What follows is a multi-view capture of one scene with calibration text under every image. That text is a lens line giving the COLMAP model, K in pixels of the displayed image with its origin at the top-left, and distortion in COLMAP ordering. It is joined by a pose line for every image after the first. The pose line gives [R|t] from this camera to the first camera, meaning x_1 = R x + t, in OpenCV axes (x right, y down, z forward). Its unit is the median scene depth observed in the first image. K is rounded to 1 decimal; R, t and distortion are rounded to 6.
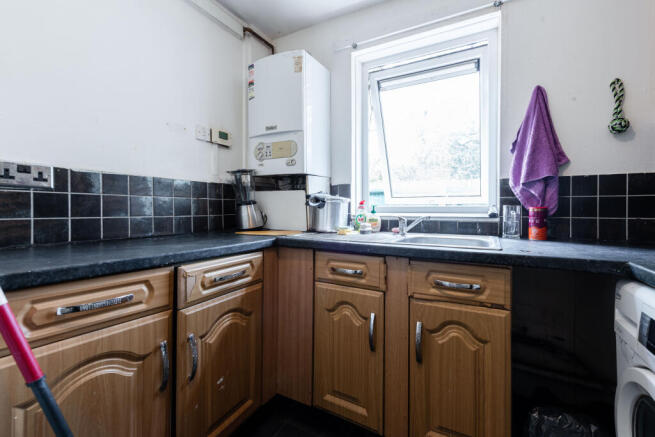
lens RADIAL K [[269.9, 0, 358.5], [0, 269.9, 211.3], [0, 0, 1]] dist [0.008255, -0.003833]
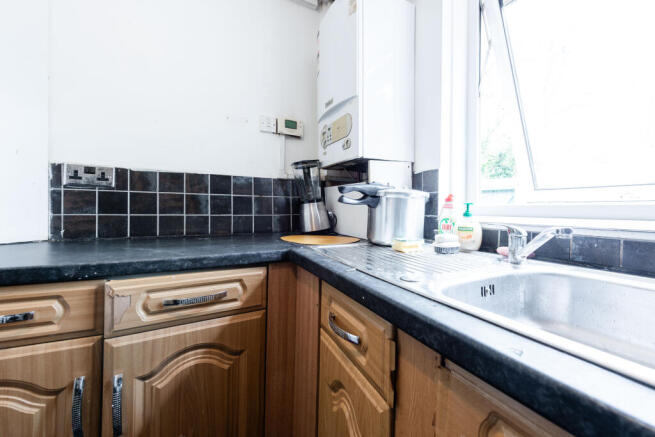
lens RADIAL K [[269.9, 0, 361.7], [0, 269.9, 211.6], [0, 0, 1]] dist [0.008255, -0.003833]
pose [[0.828560, 0.012820, -0.559753, 0.261584], [-0.013673, 0.999903, 0.002661, -0.002775], [0.559733, 0.005448, 0.828655, 0.569908]]
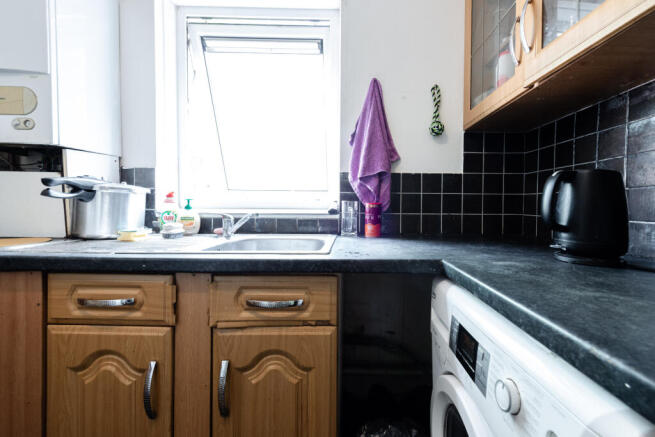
lens RADIAL K [[269.9, 0, 355.3], [0, 269.9, 211.6], [0, 0, 1]] dist [0.008255, -0.003833]
pose [[0.891519, -0.003014, 0.452973, 0.178476], [-0.003721, 0.999895, 0.013976, 0.001774], [-0.452968, -0.014146, 0.891415, 0.177758]]
